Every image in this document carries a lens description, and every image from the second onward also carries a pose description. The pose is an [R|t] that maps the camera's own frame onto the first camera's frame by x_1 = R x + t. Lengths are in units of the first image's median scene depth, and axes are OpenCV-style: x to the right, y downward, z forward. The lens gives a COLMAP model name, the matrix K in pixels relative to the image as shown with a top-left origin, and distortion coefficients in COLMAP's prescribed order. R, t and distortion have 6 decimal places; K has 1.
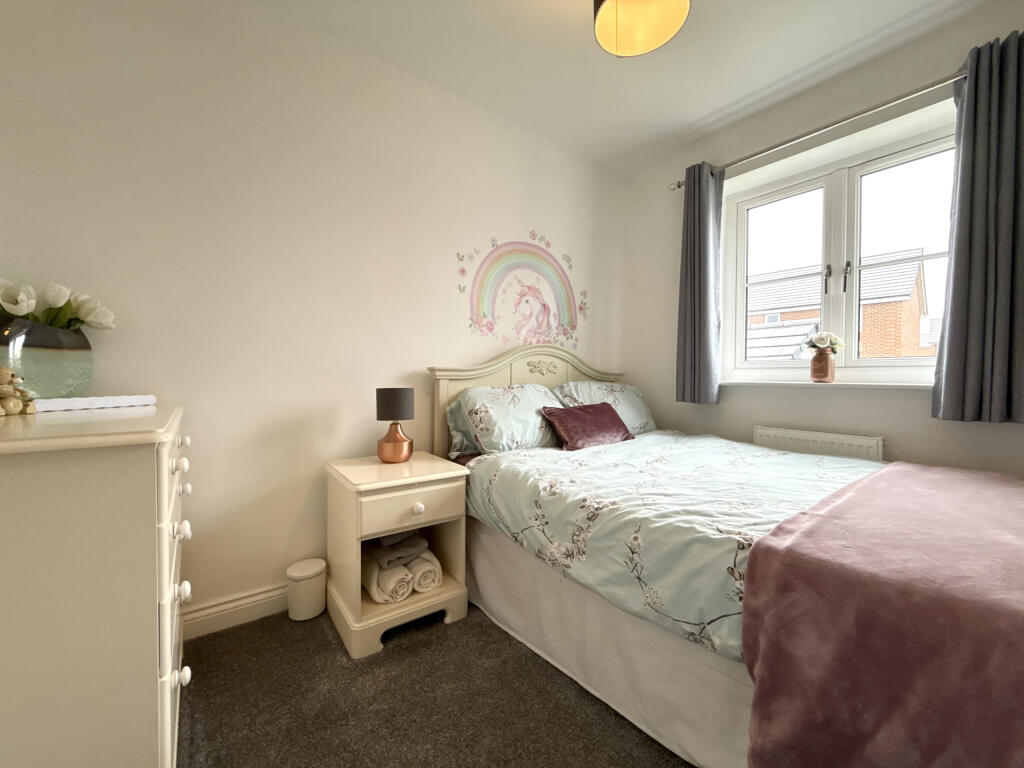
lens RADIAL K [[407.4, 0, 508.3], [0, 407.4, 383.9], [0, 0, 1]] dist [0.001153, -0.000227]
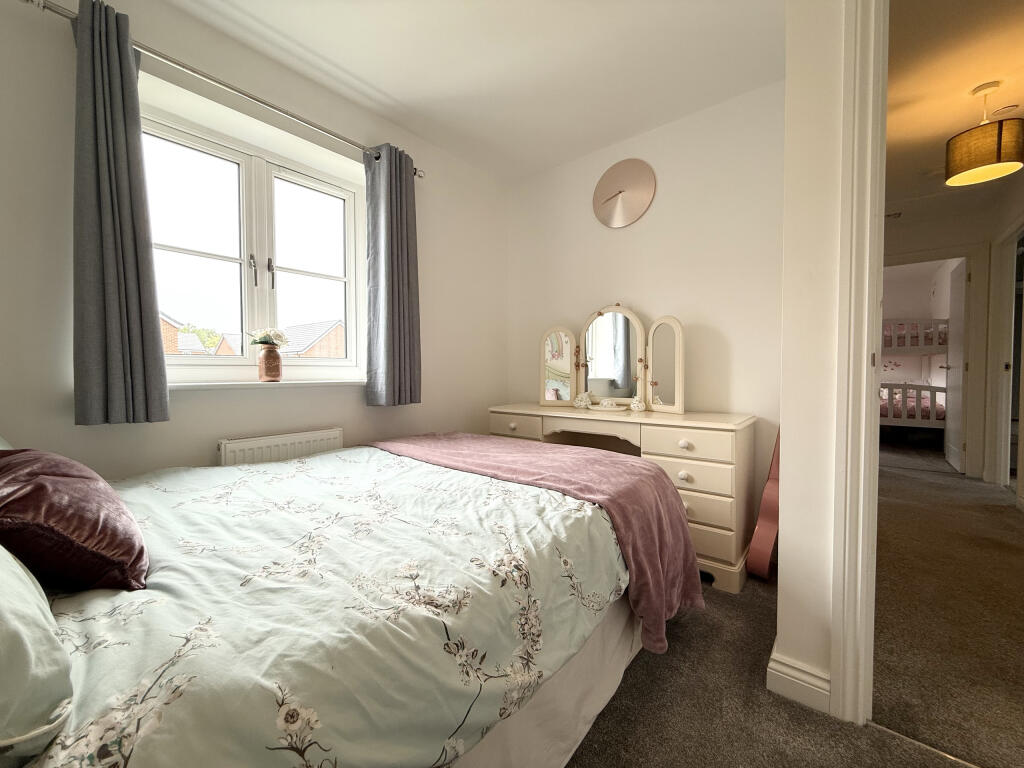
lens RADIAL K [[407.4, 0, 508.3], [0, 407.4, 383.9], [0, 0, 1]] dist [0.001153, -0.000227]
pose [[-0.212044, -0.033302, 0.976693, -0.331586], [0.023047, 0.998971, 0.039065, -0.029389], [-0.976988, 0.030794, -0.211058, 0.839050]]
